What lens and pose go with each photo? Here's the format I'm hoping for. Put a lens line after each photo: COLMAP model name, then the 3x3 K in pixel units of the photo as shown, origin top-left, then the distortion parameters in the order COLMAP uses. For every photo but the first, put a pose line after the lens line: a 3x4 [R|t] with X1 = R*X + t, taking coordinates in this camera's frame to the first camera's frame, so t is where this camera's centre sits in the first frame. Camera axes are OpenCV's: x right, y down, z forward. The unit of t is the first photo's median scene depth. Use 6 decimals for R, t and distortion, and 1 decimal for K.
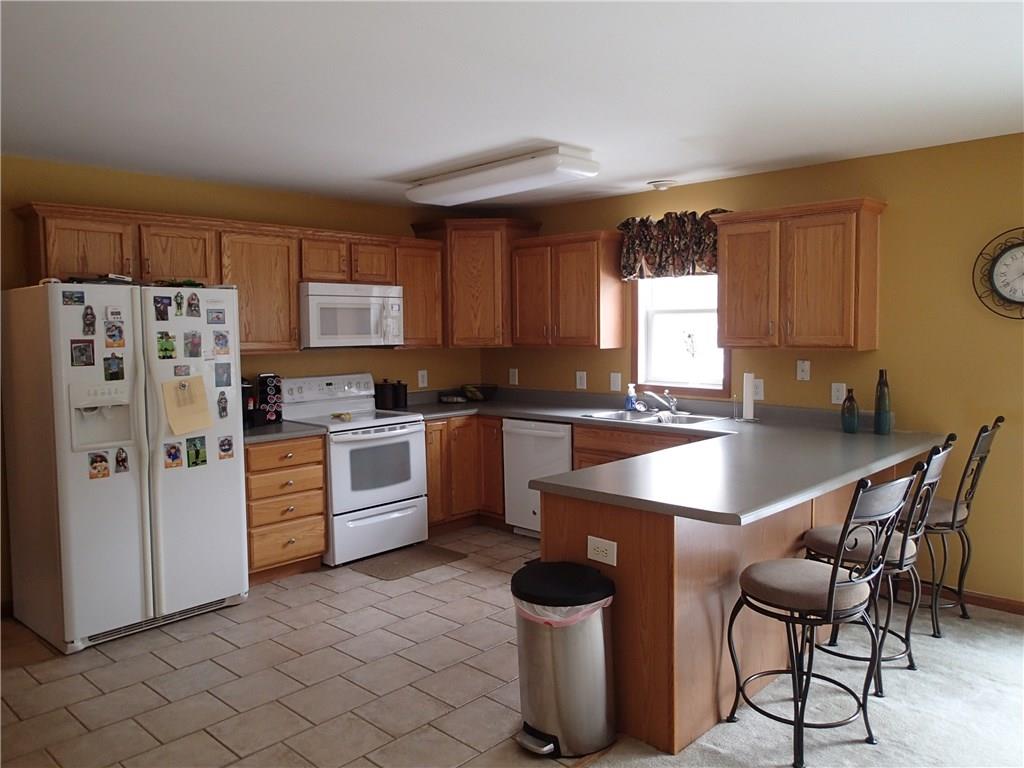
lens RADIAL K [[767.0, 0, 517.4], [0, 767.0, 380.4], [0, 0, 1]] dist [0.008297, -0.002708]
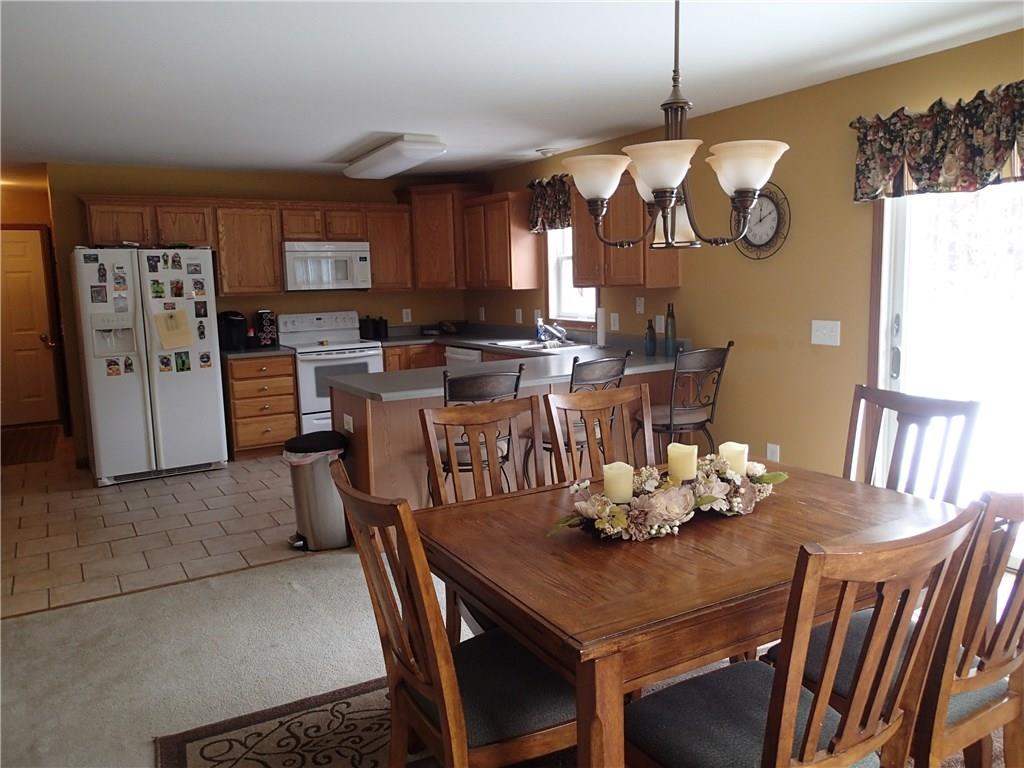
lens RADIAL K [[767.0, 0, 517.4], [0, 767.0, 380.4], [0, 0, 1]] dist [0.008297, -0.002708]
pose [[0.963560, 0.021339, -0.266639, 0.569896], [-0.003038, 0.997622, 0.068860, 0.024408], [0.267474, -0.065540, 0.961333, -0.235704]]
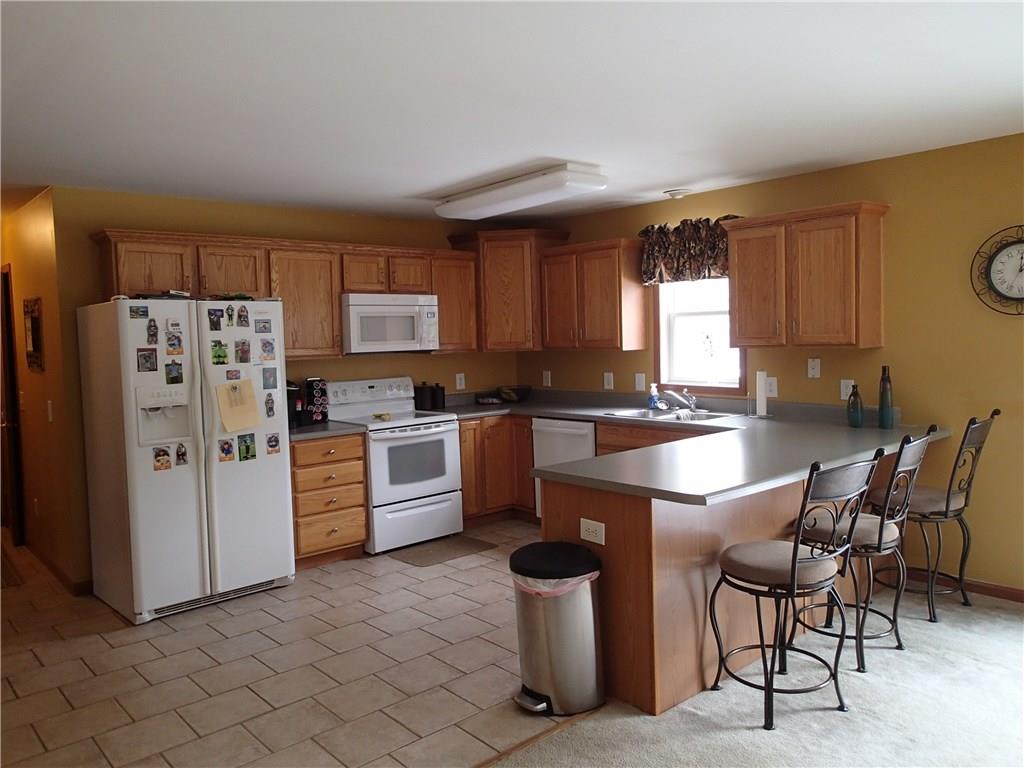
lens RADIAL K [[767.0, 0, 517.4], [0, 767.0, 380.4], [0, 0, 1]] dist [0.008297, -0.002708]
pose [[0.996208, -0.011504, -0.086235, 0.069454], [0.010881, 0.999911, -0.007693, 0.008066], [0.086316, 0.006725, 0.996245, -0.077440]]
